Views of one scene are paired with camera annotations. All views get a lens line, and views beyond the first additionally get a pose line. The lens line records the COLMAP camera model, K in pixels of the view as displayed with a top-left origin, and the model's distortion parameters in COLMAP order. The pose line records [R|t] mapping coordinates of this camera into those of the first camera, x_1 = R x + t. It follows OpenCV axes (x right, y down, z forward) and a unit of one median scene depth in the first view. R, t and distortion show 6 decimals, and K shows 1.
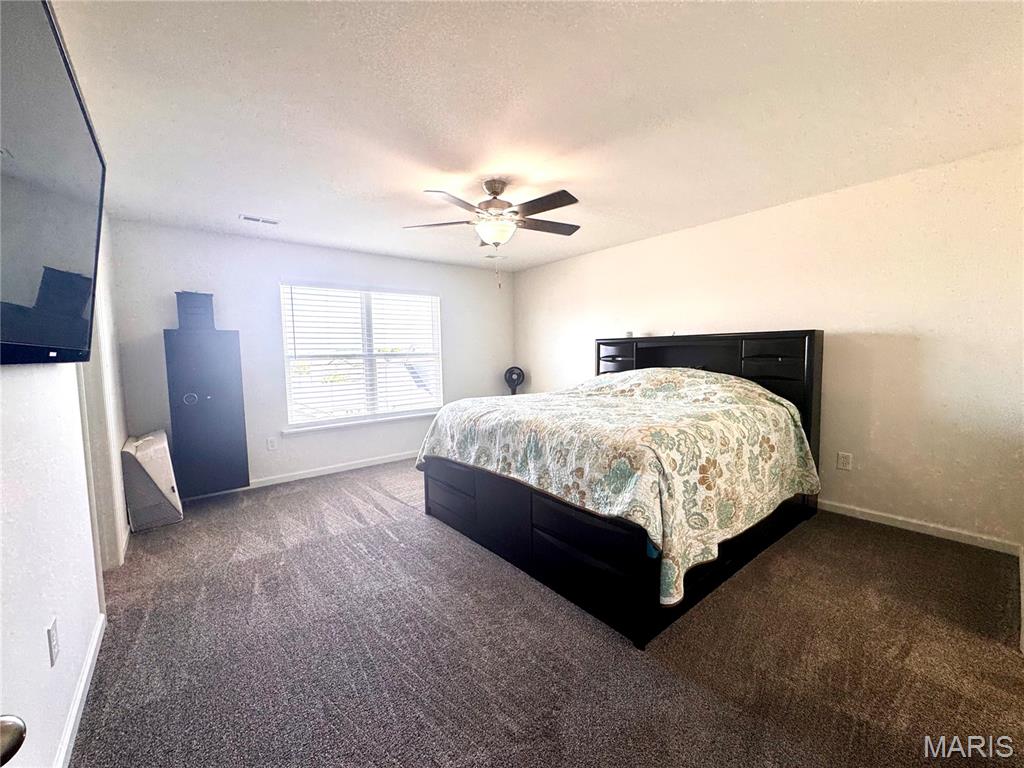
lens RADIAL K [[407.7, 0, 516.6], [0, 407.7, 380.6], [0, 0, 1]] dist [-0.000387, -0.000128]
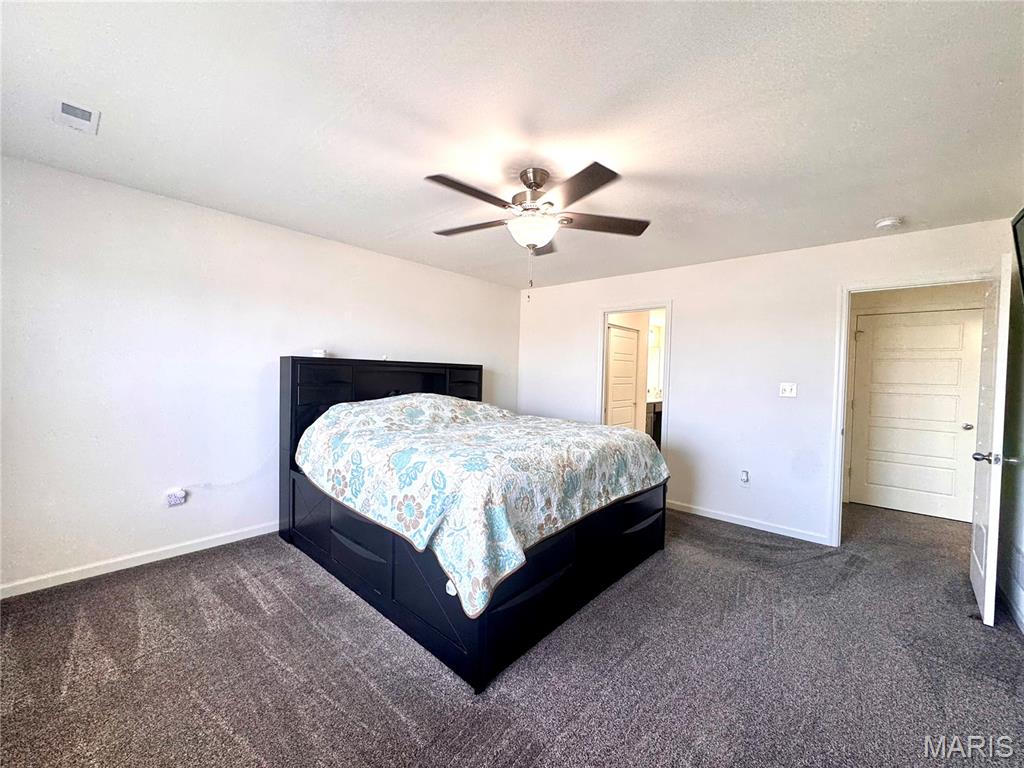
lens RADIAL K [[407.7, 0, 512.1], [0, 407.7, 387.3], [0, 0, 1]] dist [-0.000387, -0.000128]
pose [[-0.153718, -0.016511, 0.987977, -0.840373], [0.046453, 0.998634, 0.023917, -0.076432], [-0.987022, 0.049571, -0.152741, 1.175957]]
